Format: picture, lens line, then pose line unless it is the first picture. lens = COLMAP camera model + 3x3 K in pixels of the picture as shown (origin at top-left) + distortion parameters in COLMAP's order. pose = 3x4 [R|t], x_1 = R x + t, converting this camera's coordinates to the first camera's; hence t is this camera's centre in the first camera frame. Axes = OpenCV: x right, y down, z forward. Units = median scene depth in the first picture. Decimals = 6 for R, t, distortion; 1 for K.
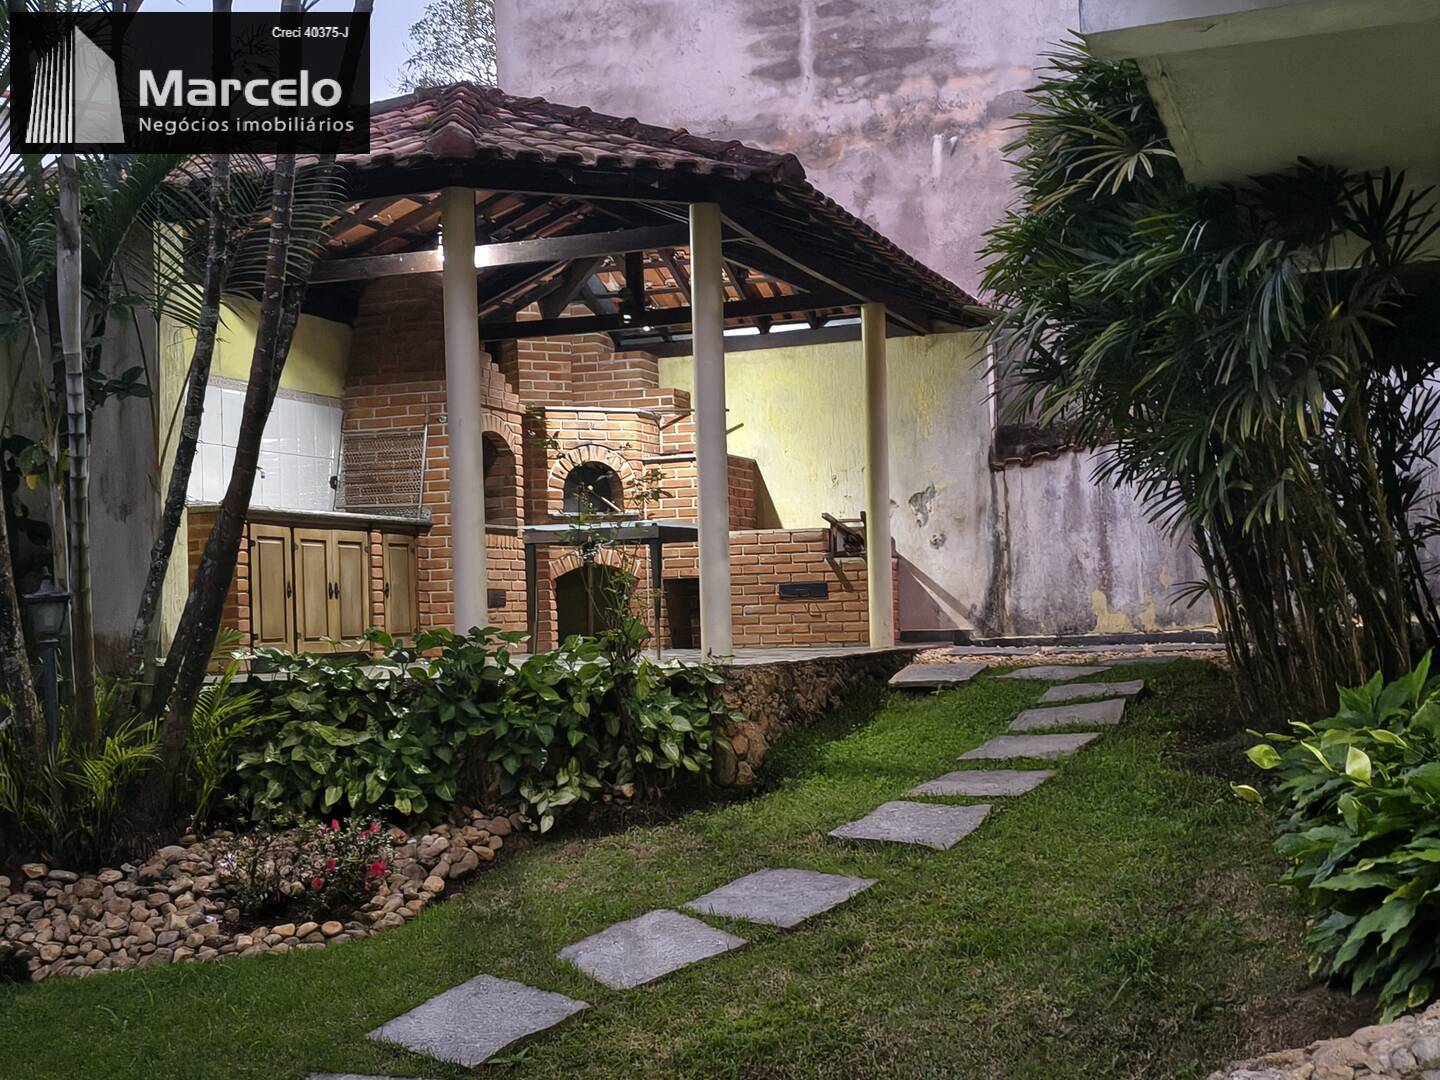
lens RADIAL K [[1933.8, 0, 720.0], [0, 1933.8, 540.0], [0, 0, 1]] dist [0.016509, 0.019154]
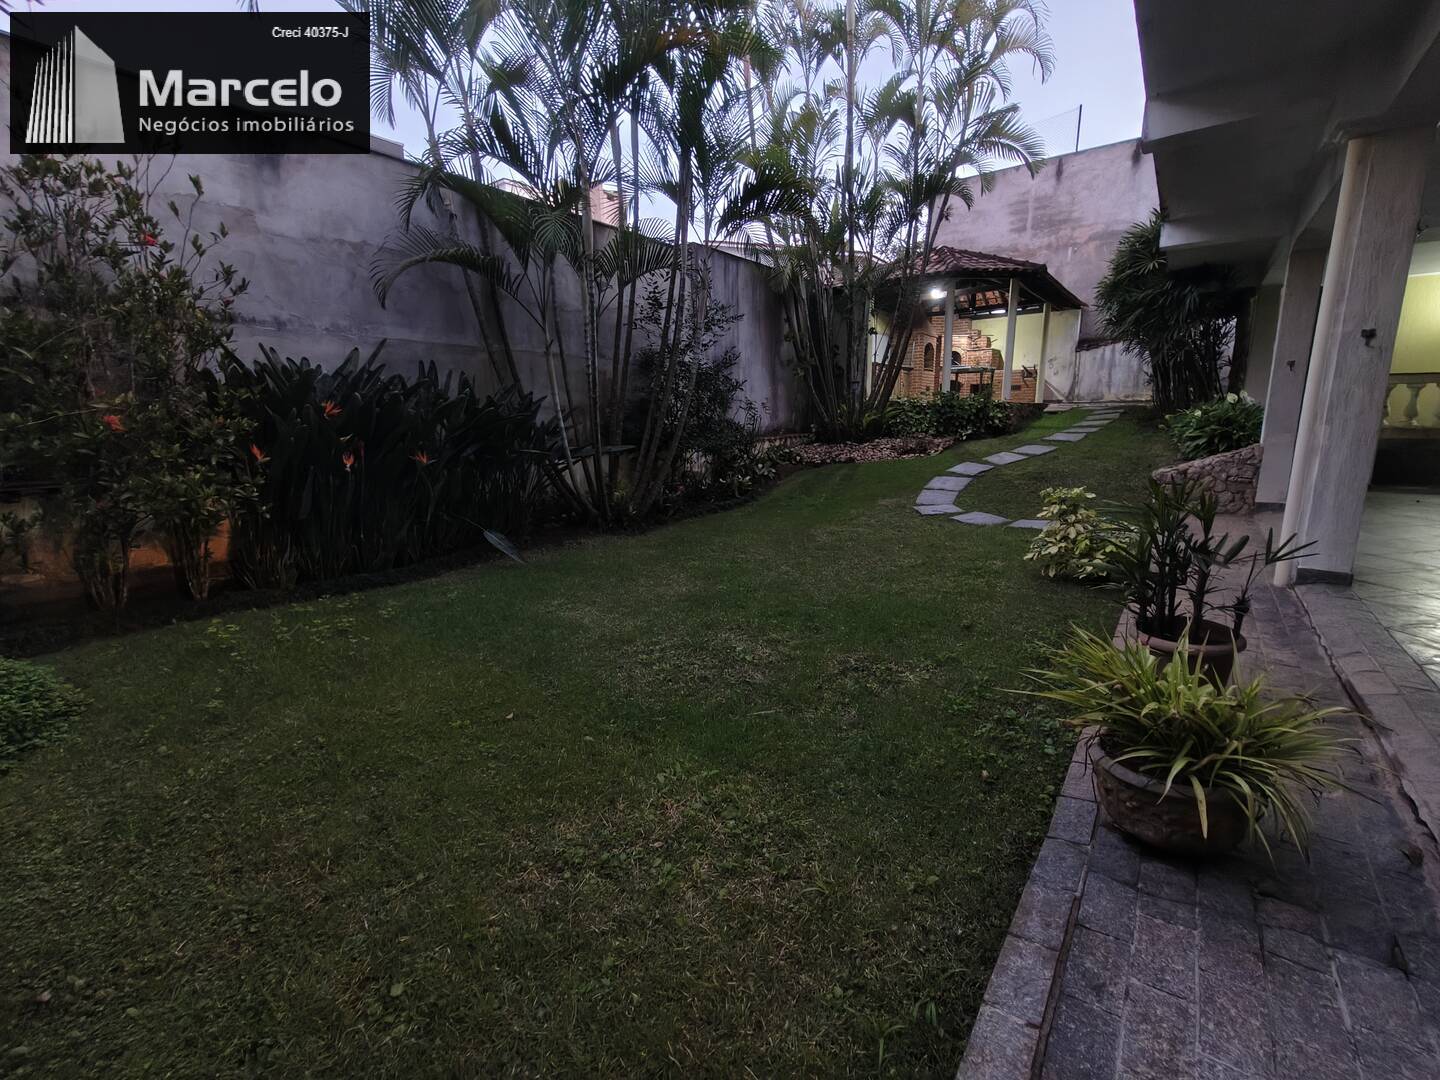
lens RADIAL K [[617.6, 0, 720.0], [0, 617.6, 540.0], [0, 0, 1]] dist [-0.000748, -0.000069]
pose [[0.951412, 0.075784, -0.298450, -0.135560], [-0.000700, 0.969770, 0.244018, 0.025625], [0.307920, -0.231953, 0.922704, -0.359036]]
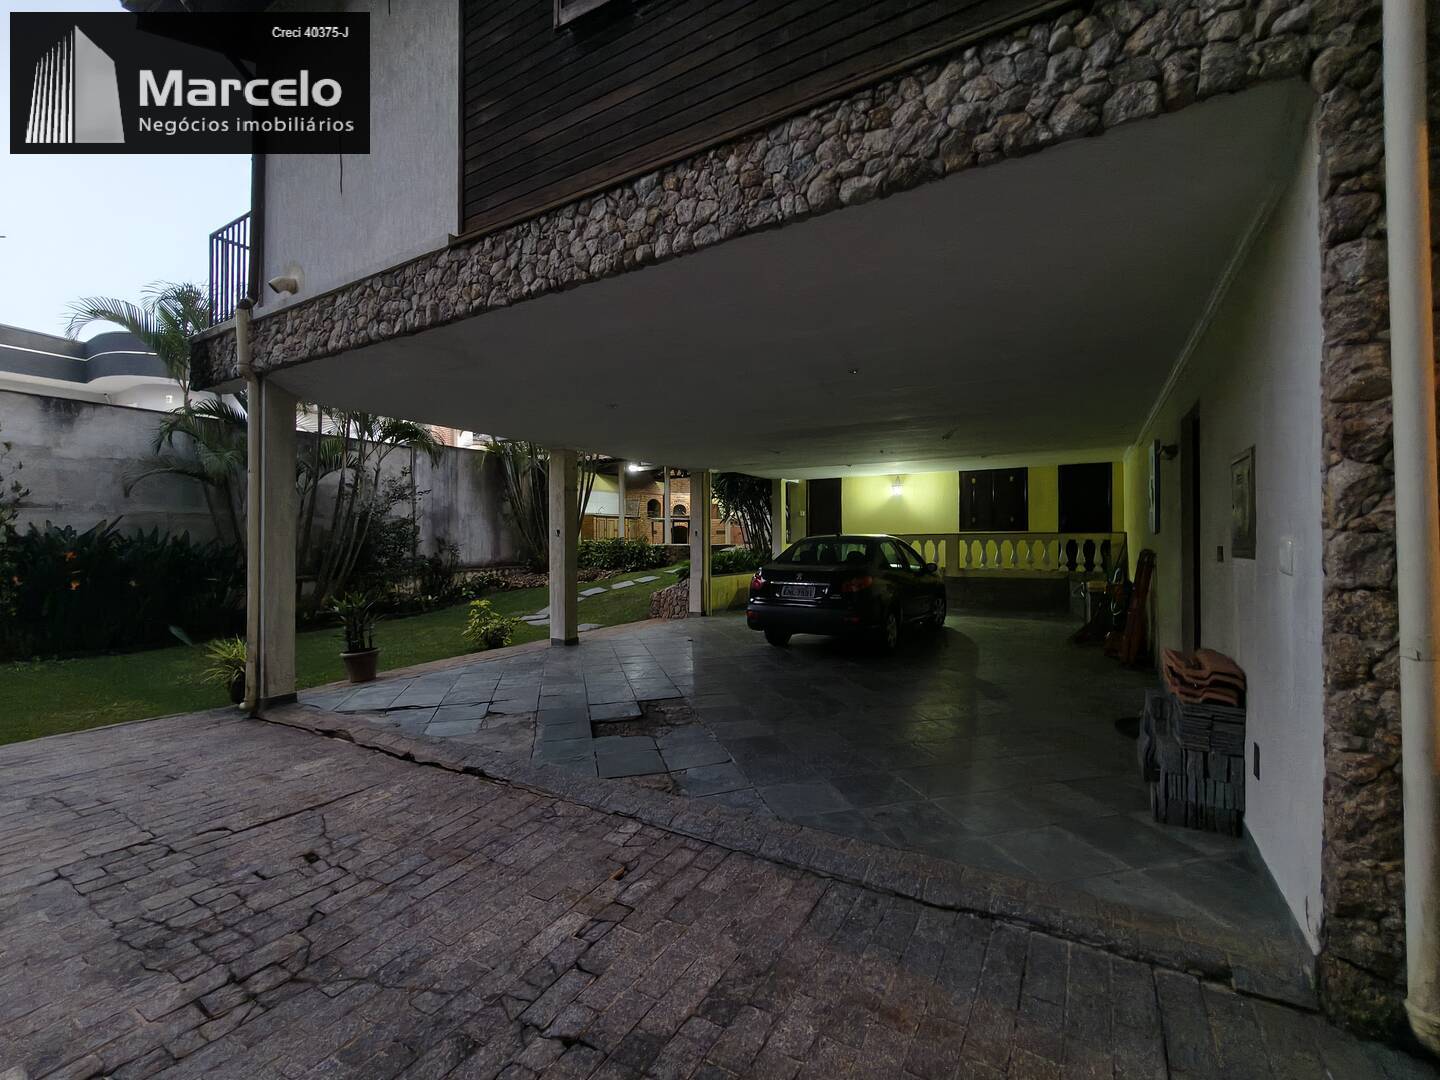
lens RADIAL K [[617.6, 0, 720.0], [0, 617.6, 540.0], [0, 0, 1]] dist [-0.000748, -0.000069]
pose [[0.978226, 0.028274, -0.205608, 0.440406], [-0.019301, 0.998777, 0.045519, -0.029992], [0.206644, -0.040559, 0.977575, -0.619666]]
